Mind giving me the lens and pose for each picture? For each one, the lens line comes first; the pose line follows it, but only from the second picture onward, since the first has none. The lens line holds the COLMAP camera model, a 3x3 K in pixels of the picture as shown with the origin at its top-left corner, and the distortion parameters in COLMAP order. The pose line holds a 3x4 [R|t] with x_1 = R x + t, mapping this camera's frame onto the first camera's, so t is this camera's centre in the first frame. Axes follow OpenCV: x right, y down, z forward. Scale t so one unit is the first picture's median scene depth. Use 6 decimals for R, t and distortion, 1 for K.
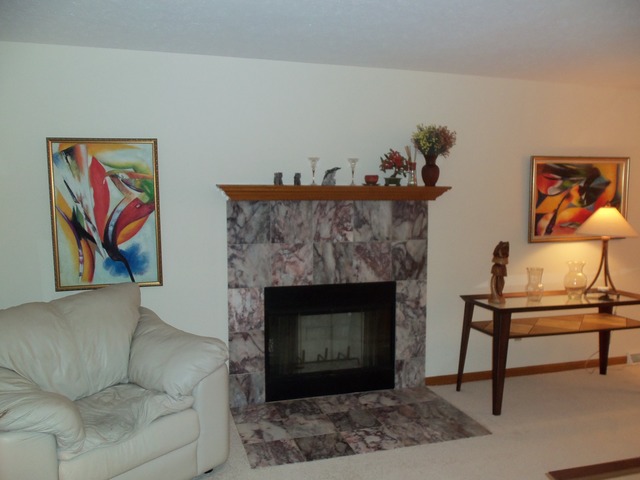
lens RADIAL K [[546.1, 0, 316.1], [0, 546.1, 241.5], [0, 0, 1]] dist [-0.014418, 0.005344]
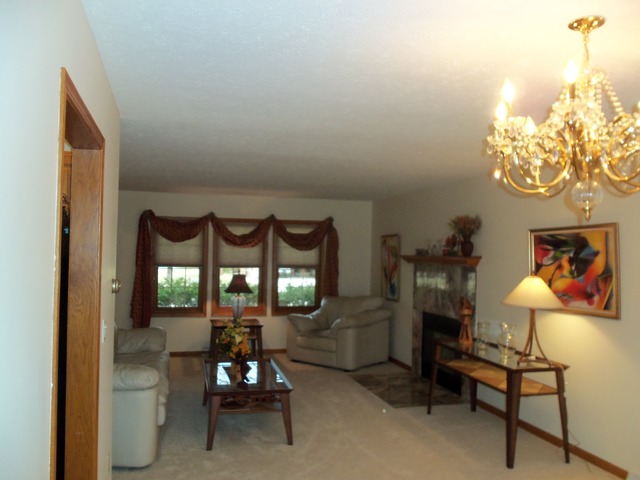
lens RADIAL K [[546.1, 0, 316.1], [0, 546.1, 241.5], [0, 0, 1]] dist [-0.014418, 0.005344]
pose [[-0.029739, -0.020223, -0.999353, 1.577751], [-0.093918, 0.995429, -0.017349, -0.073990], [0.995136, 0.093341, -0.031503, 0.617172]]
